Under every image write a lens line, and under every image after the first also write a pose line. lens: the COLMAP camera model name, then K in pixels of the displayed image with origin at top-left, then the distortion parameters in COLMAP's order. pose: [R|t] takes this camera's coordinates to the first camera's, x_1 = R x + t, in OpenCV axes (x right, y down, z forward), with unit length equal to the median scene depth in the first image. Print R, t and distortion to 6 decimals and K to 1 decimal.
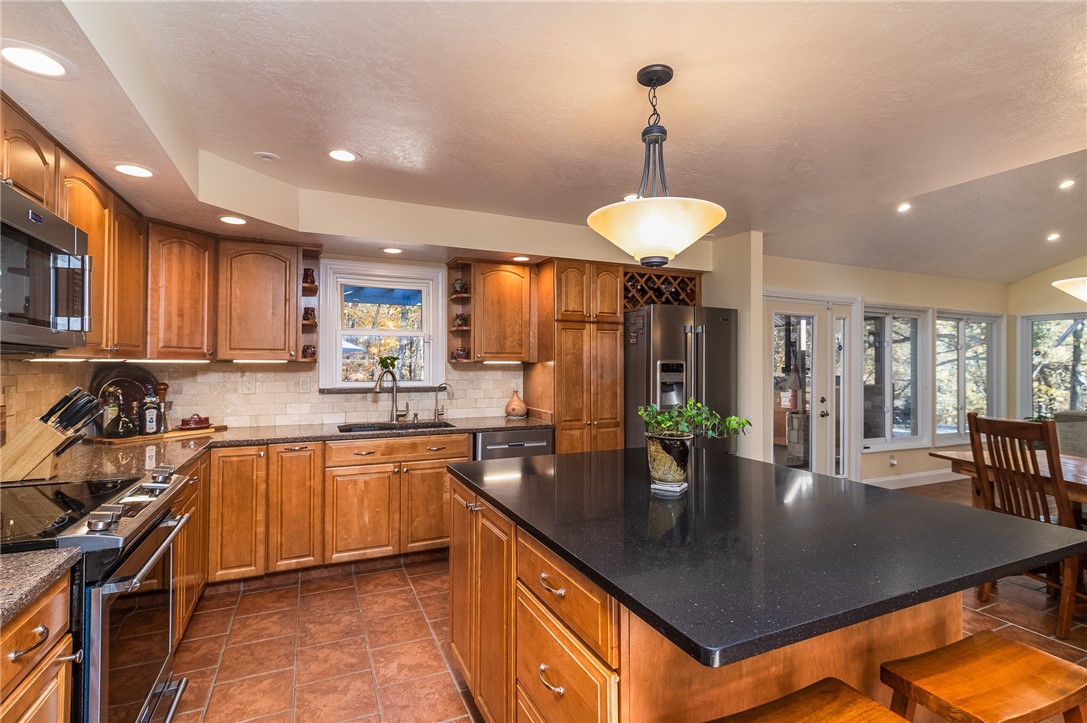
lens RADIAL K [[505.2, 0, 545.3], [0, 505.2, 361.4], [0, 0, 1]] dist [0.003441, -0.000060]
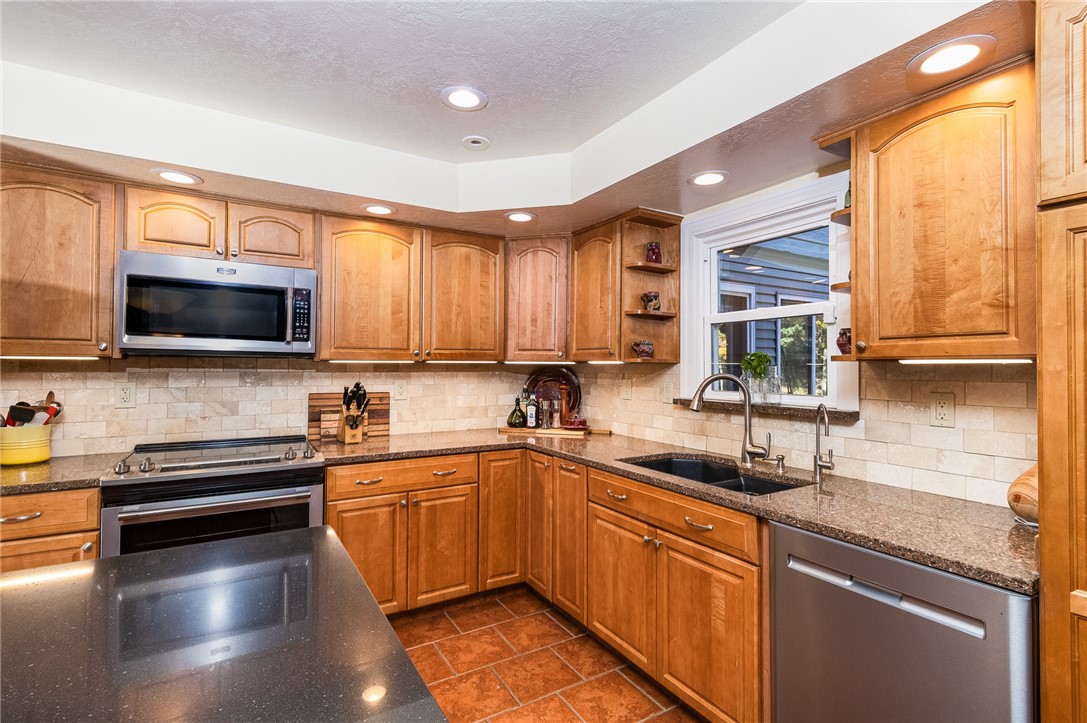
lens RADIAL K [[505.2, 0, 547.7], [0, 505.2, 362.8], [0, 0, 1]] dist [0.003441, -0.000060]
pose [[0.121008, -0.005197, -0.992638, 0.327519], [0.002479, 0.999985, -0.004934, 0.005133], [0.992648, -0.001864, 0.121019, 0.881320]]
